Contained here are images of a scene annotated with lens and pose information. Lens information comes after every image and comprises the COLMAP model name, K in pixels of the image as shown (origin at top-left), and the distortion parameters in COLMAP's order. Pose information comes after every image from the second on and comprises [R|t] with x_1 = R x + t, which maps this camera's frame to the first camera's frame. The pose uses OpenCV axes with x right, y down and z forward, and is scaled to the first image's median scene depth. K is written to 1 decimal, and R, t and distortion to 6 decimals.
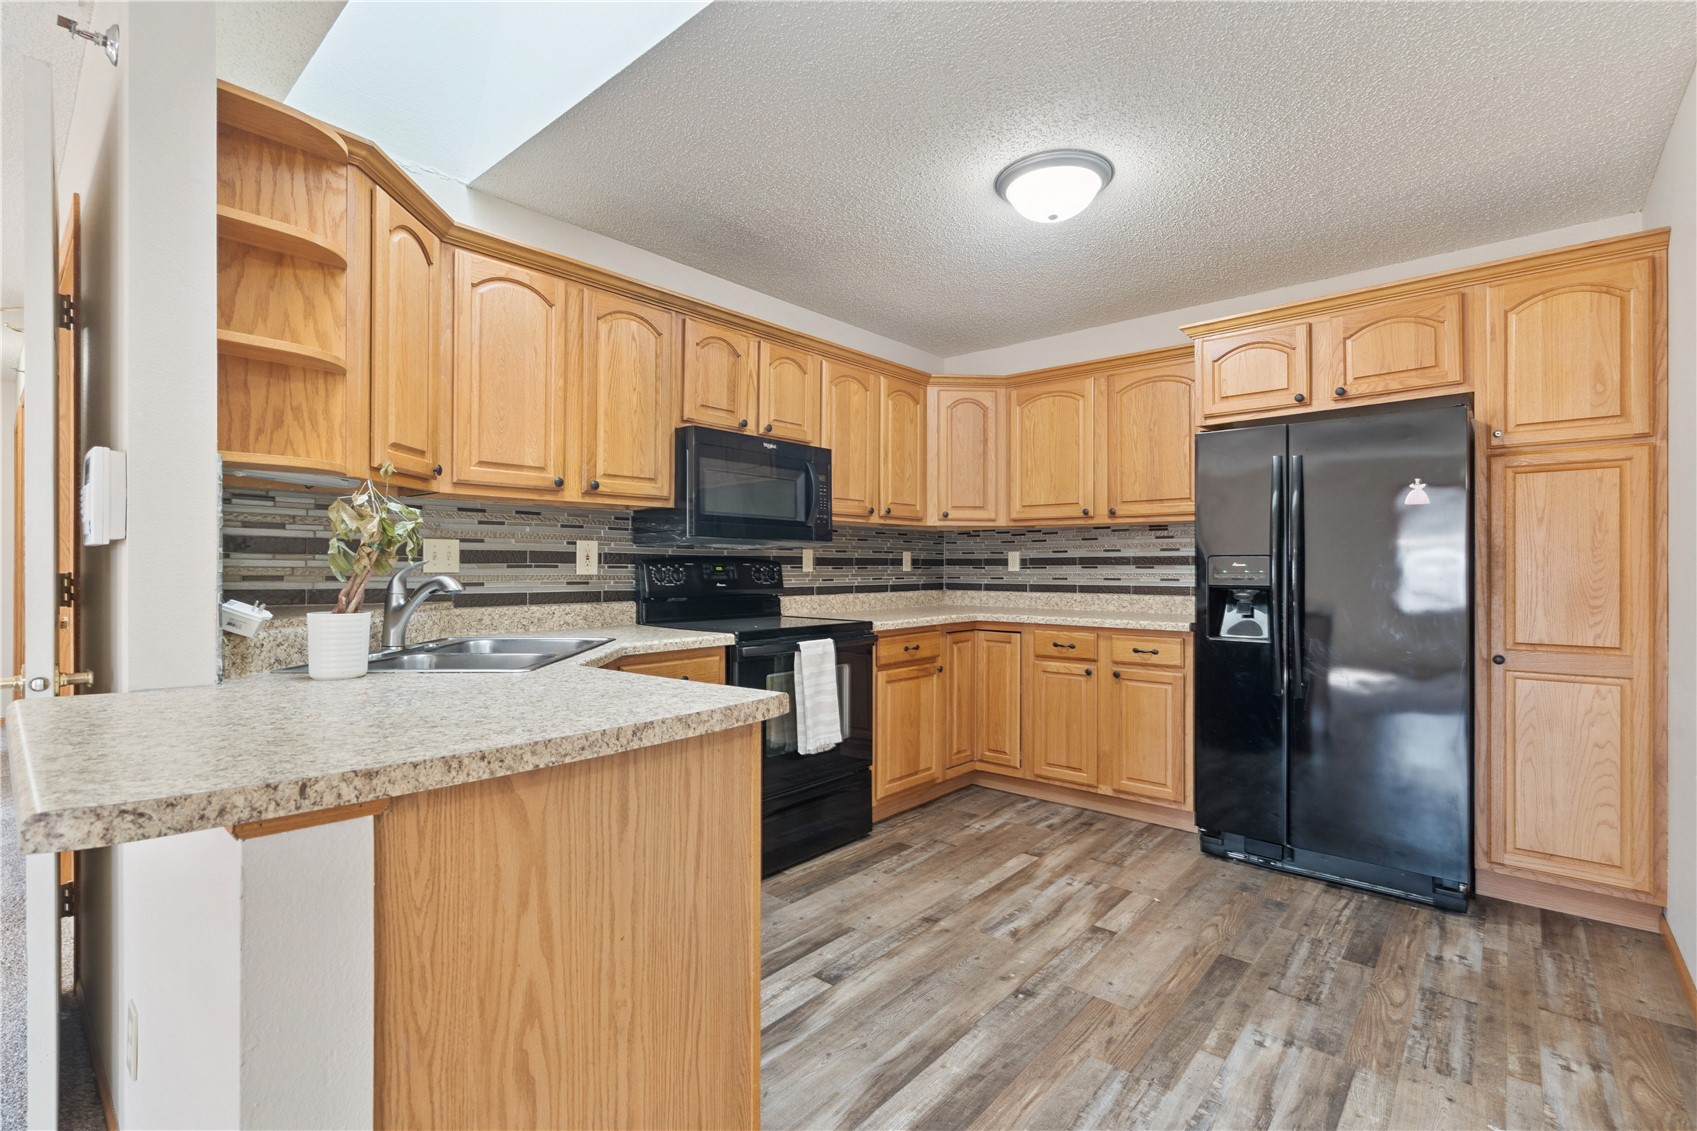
lens RADIAL K [[757.2, 0, 854.9], [0, 757.2, 582.5], [0, 0, 1]] dist [0.000503, 0.000891]
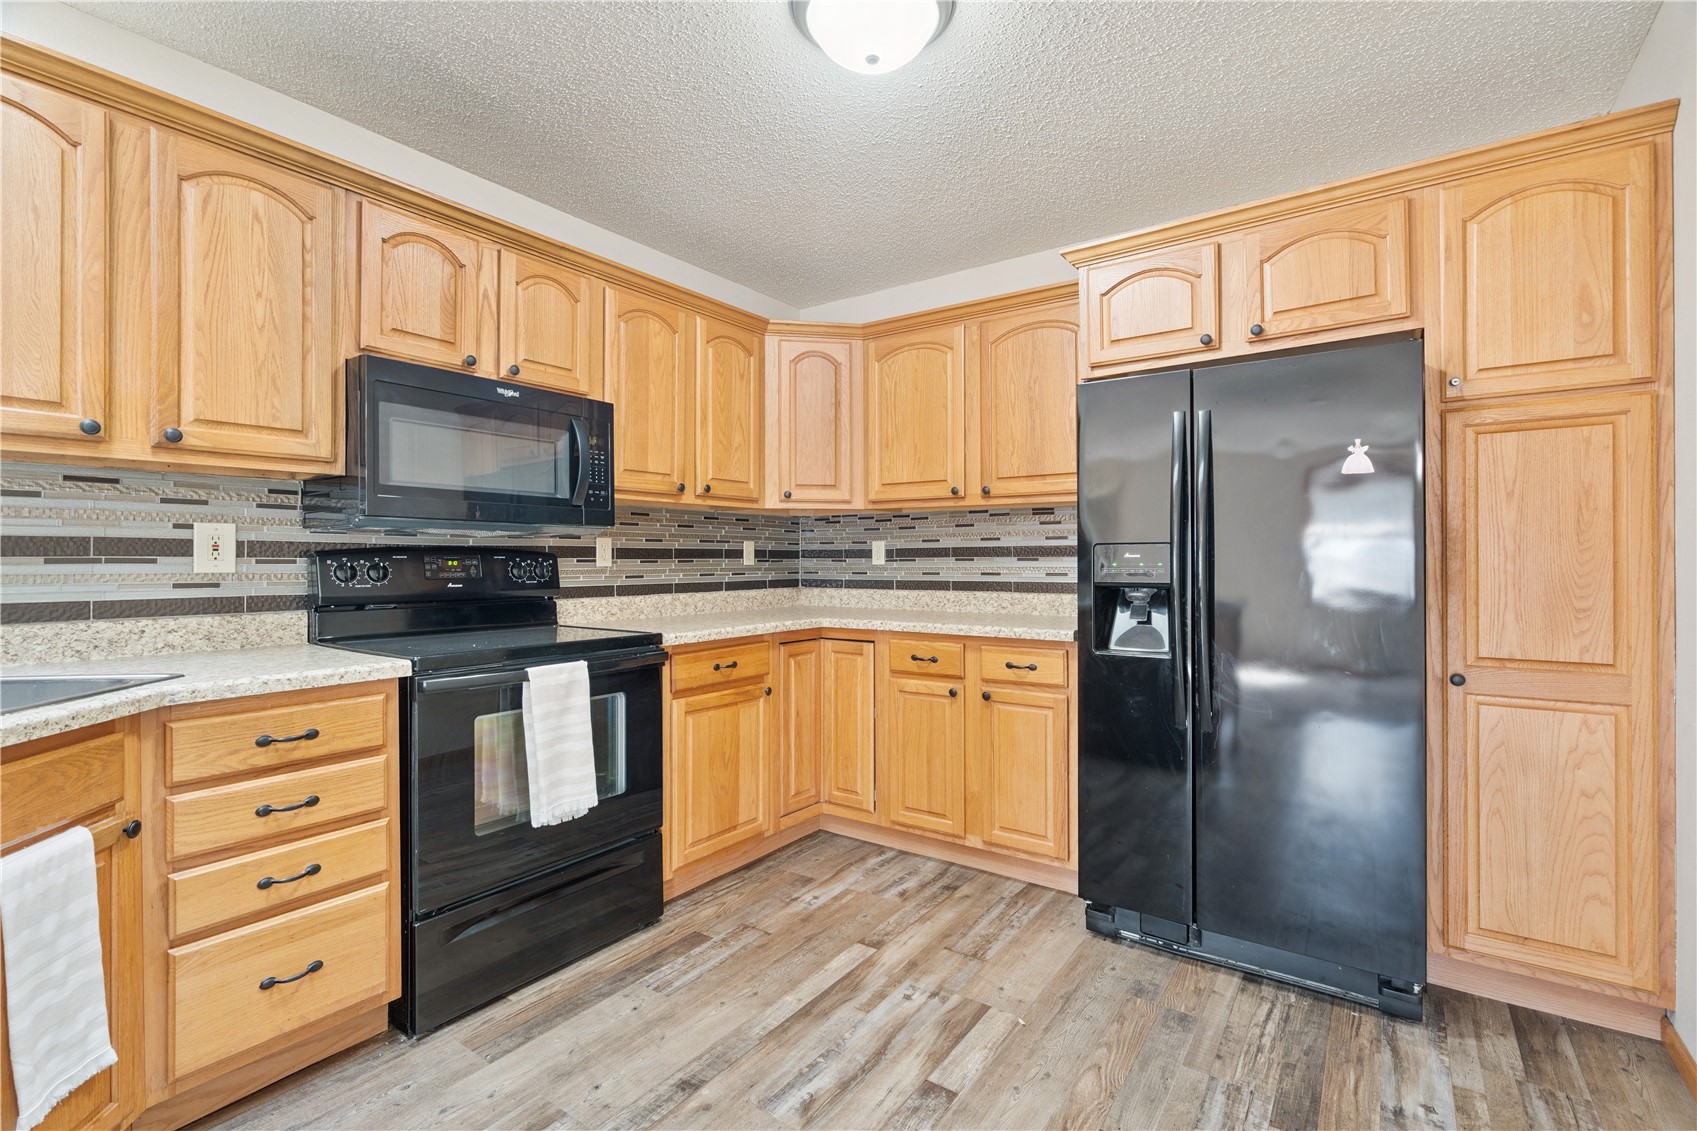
lens RADIAL K [[757.2, 0, 854.9], [0, 757.2, 582.5], [0, 0, 1]] dist [0.000503, 0.000891]
pose [[0.994845, -0.006869, 0.101176, 0.157422], [0.006000, 0.999942, 0.008890, -0.004844], [-0.101231, -0.008237, 0.994829, 0.278745]]
